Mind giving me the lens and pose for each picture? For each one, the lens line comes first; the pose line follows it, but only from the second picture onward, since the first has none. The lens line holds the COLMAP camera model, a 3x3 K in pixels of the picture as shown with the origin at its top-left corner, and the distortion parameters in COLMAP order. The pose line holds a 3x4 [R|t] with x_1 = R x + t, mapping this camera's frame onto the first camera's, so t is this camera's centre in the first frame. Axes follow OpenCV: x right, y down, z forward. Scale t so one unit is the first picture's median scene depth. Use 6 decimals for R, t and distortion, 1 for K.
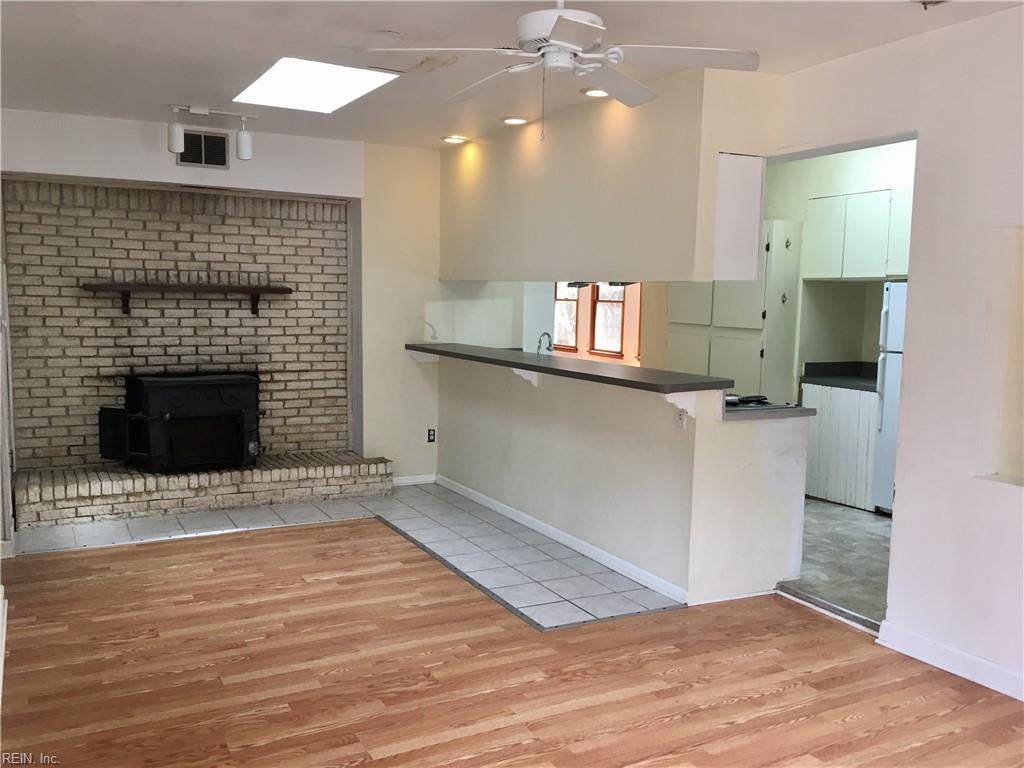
lens RADIAL K [[869.5, 0, 517.5], [0, 869.5, 384.1], [0, 0, 1]] dist [0.062279, -0.059743]
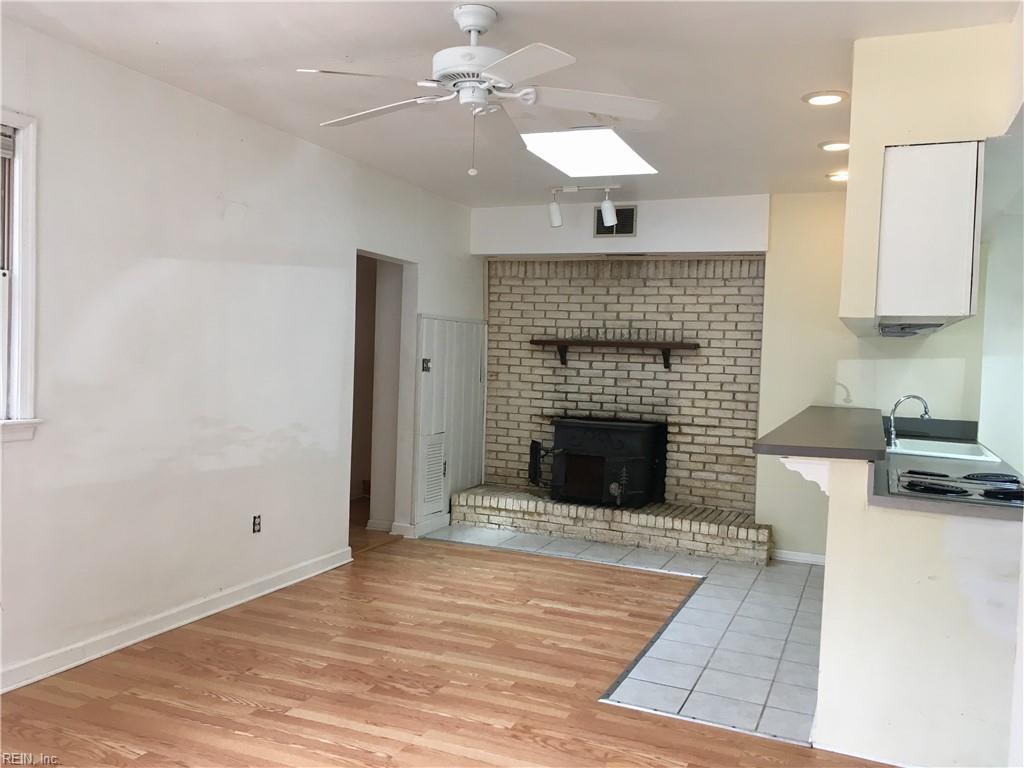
lens RADIAL K [[869.5, 0, 518.0], [0, 869.5, 388.0], [0, 0, 1]] dist [0.062279, -0.059743]
pose [[0.629841, 0.037091, -0.775838, 0.444796], [-0.104867, 0.993774, -0.037623, 0.002319], [0.769612, 0.105056, 0.629810, 0.217073]]
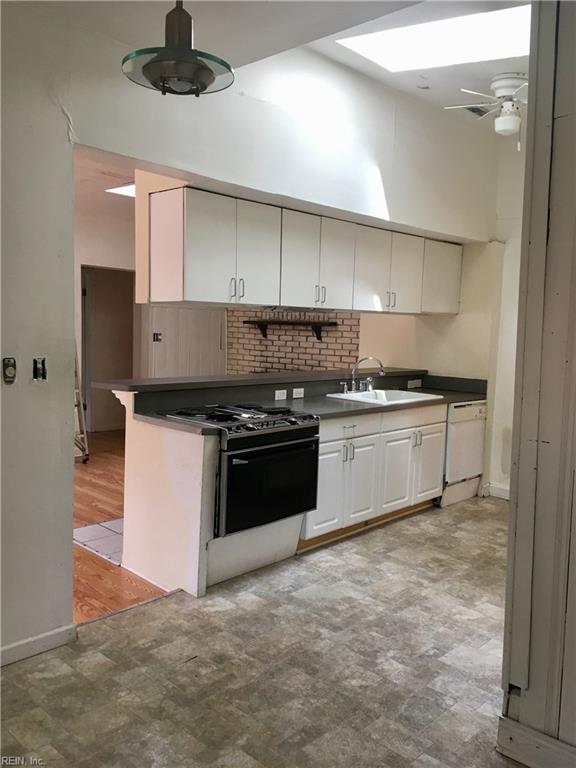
lens RADIAL K [[652.1, 0, 286.4], [0, 652.1, 385.1], [0, 0, 1]] dist [0.062279, -0.059743]
pose [[0.312178, 0.079975, -0.946651, 0.819491], [-0.123394, 0.991423, 0.043065, -0.048914], [0.941976, 0.103367, 0.319369, 0.654322]]
